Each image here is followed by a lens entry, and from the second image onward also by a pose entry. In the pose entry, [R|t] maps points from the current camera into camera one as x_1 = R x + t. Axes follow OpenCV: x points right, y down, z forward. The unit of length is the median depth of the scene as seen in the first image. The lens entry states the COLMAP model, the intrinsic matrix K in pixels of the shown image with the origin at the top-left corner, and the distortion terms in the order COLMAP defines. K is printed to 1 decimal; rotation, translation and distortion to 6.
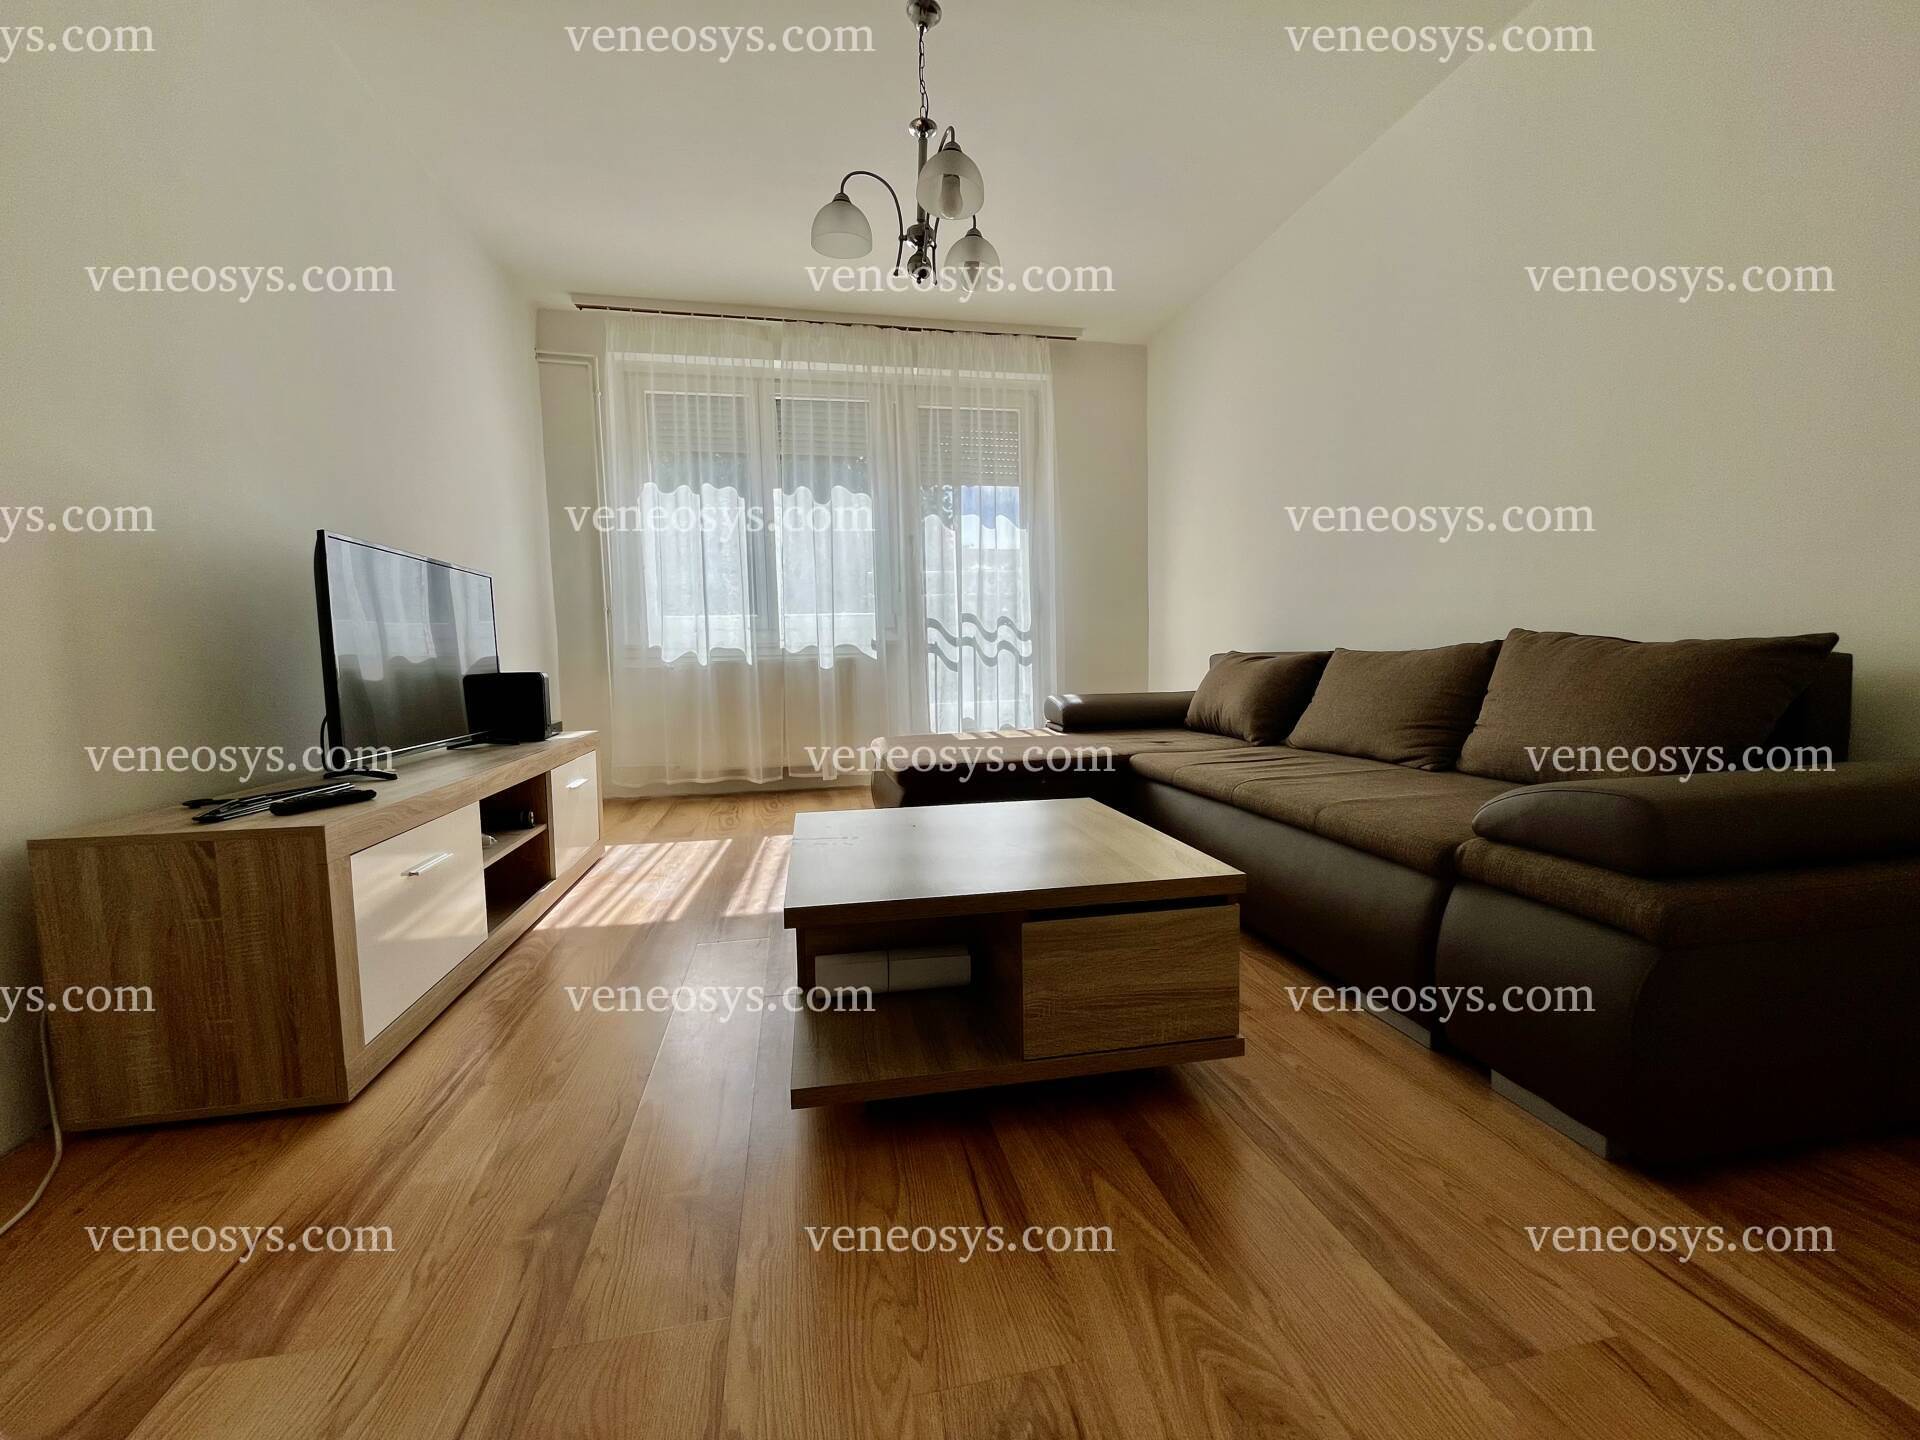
lens RADIAL K [[778.5, 0, 955.3], [0, 778.5, 720.3], [0, 0, 1]] dist [-0.001252, -0.000484]
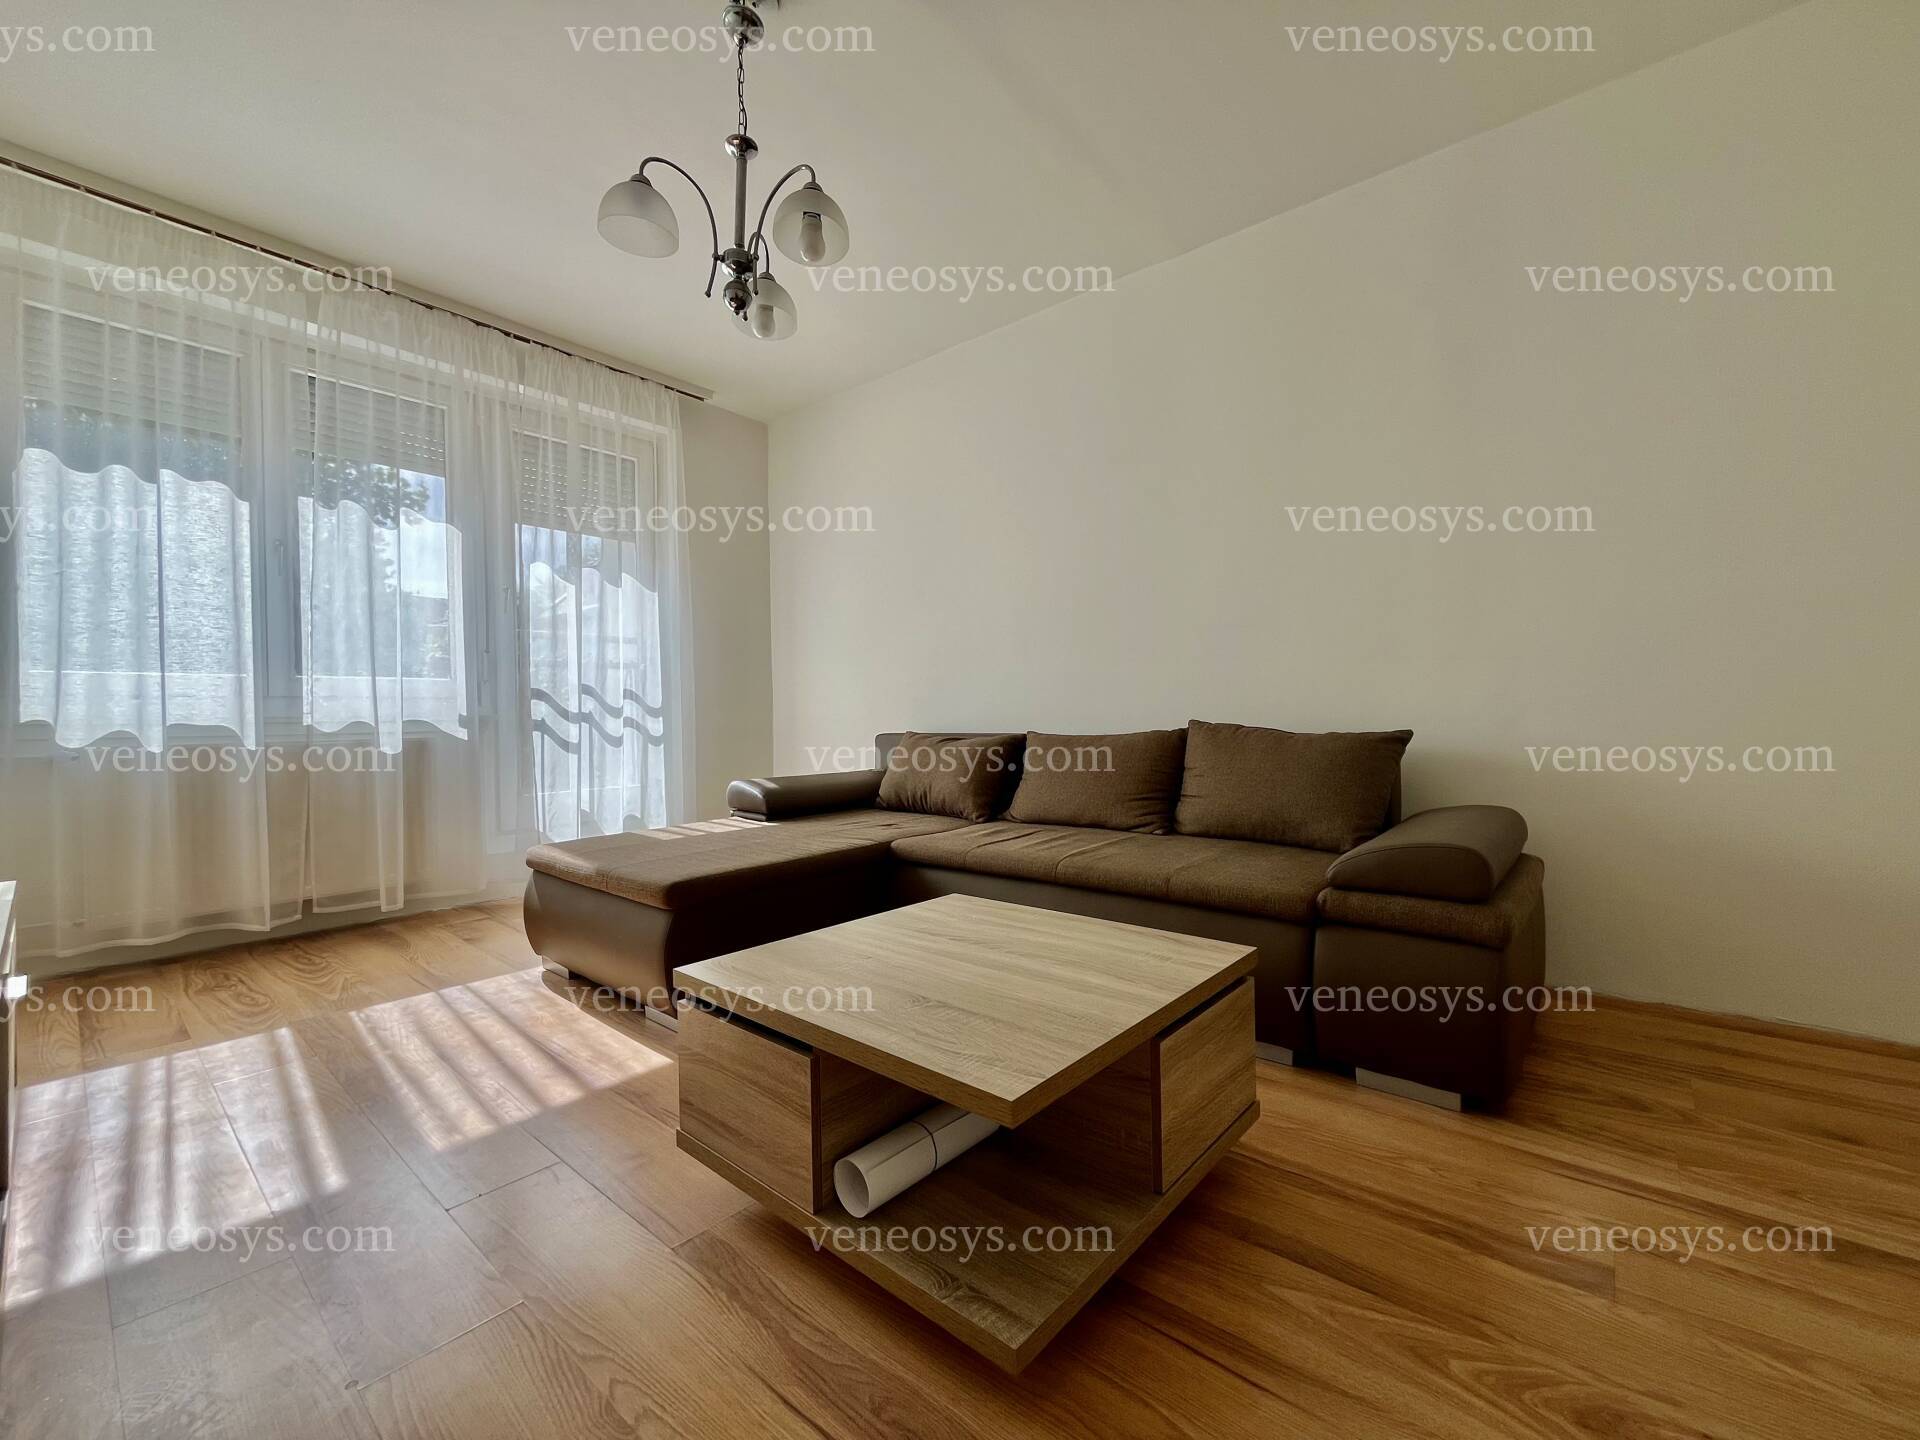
lens RADIAL K [[775.7, 0, 960.0], [0, 775.7, 716.2], [0, 0, 1]] dist [-0.003682, -0.000132]
pose [[0.784909, 0.012069, 0.619494, -0.200108], [0.047265, 0.995731, -0.079285, -0.019719], [-0.617806, 0.091512, 0.780988, 0.113243]]
